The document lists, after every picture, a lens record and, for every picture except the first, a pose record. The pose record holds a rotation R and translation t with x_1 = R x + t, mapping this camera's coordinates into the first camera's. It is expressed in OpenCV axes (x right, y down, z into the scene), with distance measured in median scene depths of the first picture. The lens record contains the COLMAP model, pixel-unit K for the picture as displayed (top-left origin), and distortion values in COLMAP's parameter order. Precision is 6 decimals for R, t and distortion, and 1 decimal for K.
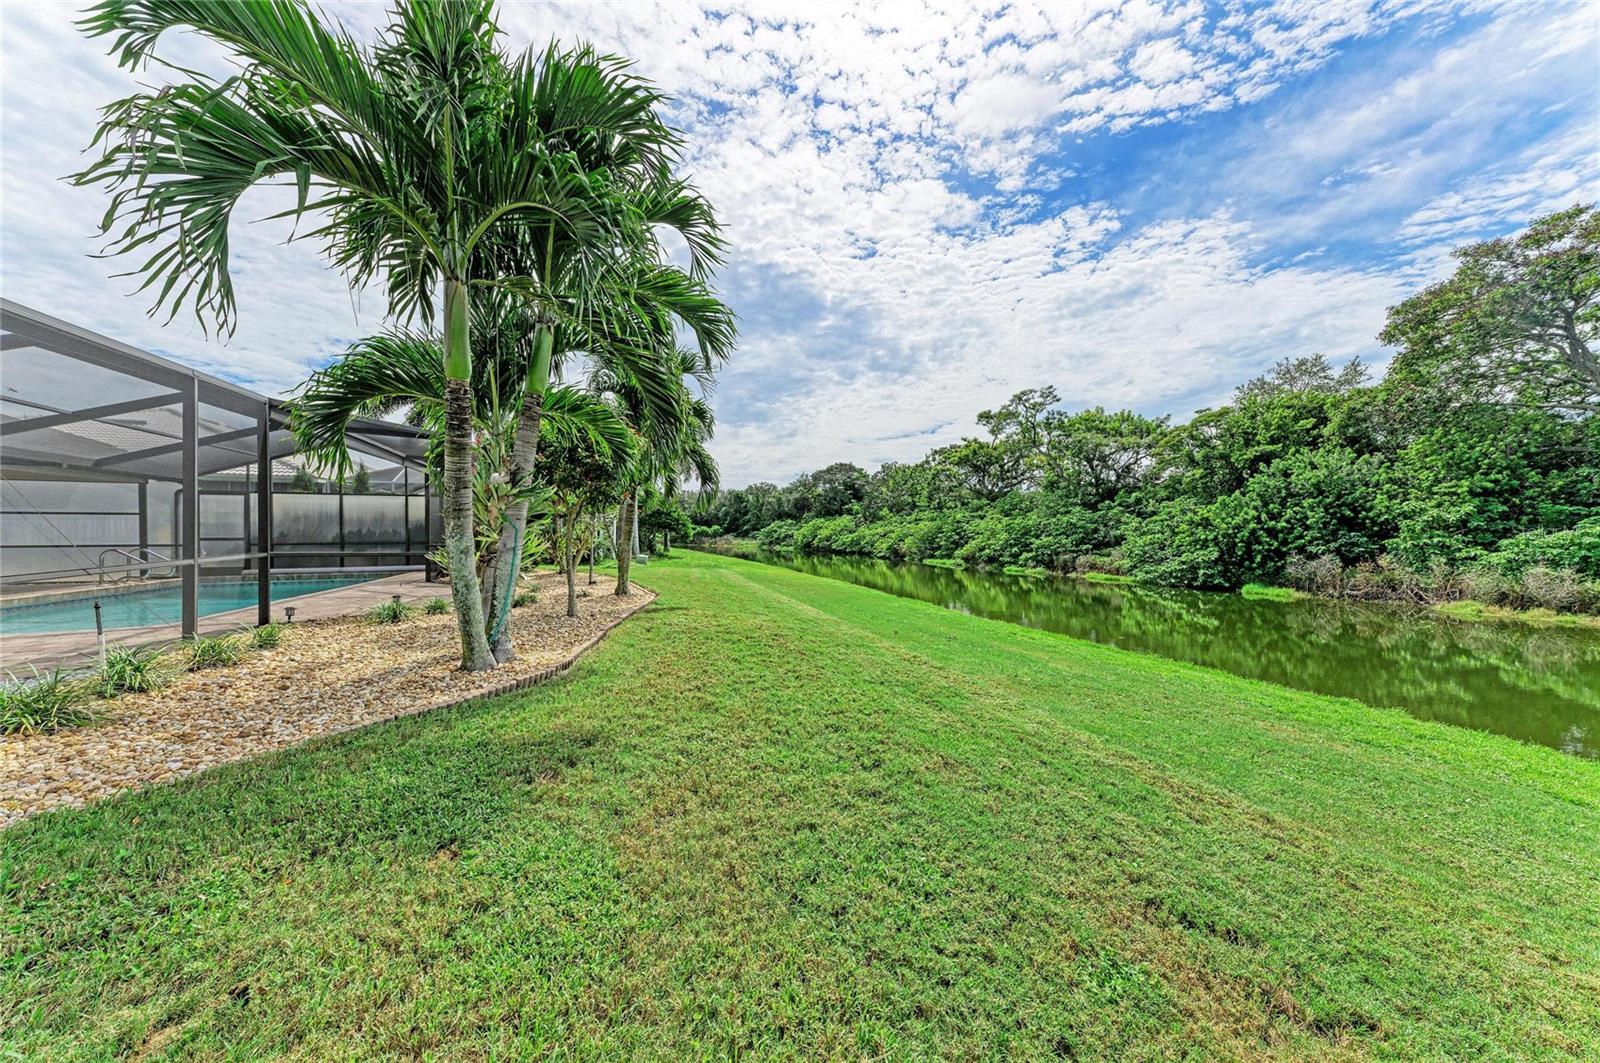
lens RADIAL K [[537.8, 0, 804.2], [0, 537.8, 533.5], [0, 0, 1]] dist [-0.000288, -0.000634]
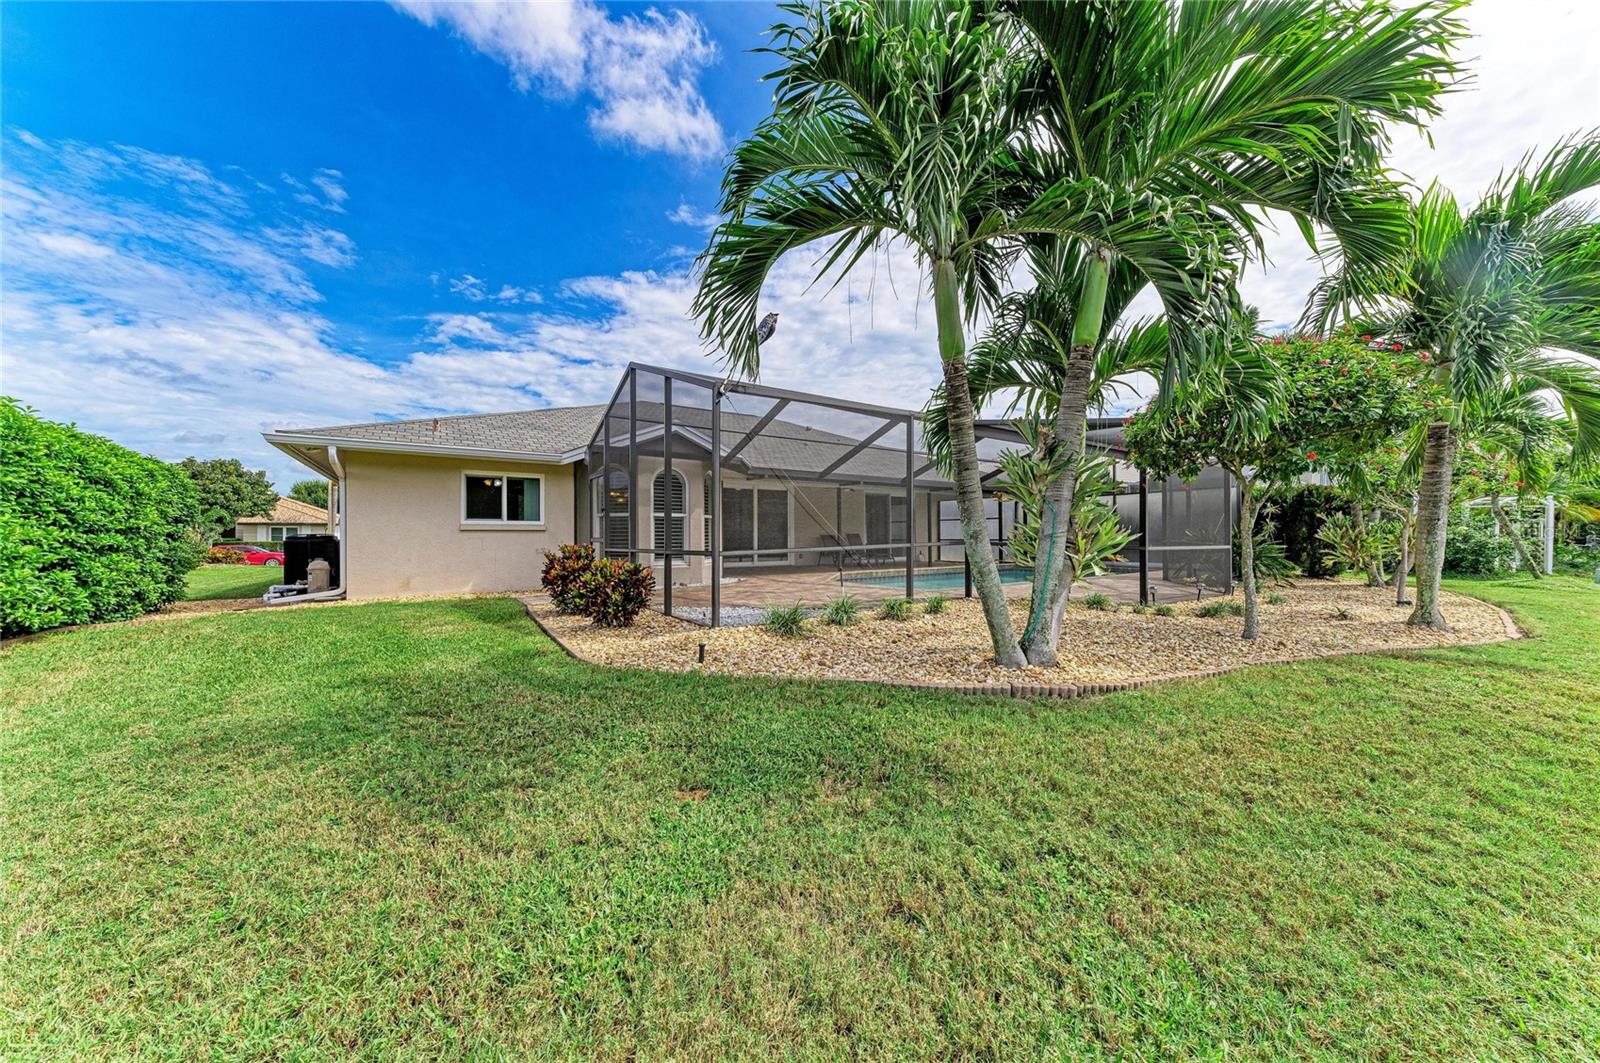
lens RADIAL K [[537.8, 0, 803.1], [0, 537.8, 534.7], [0, 0, 1]] dist [-0.000288, -0.000634]
pose [[0.227167, -0.000792, -0.973855, 0.213241], [0.000491, 1.000000, -0.000699, 0.028278], [0.973856, -0.000320, 0.227168, 0.443542]]
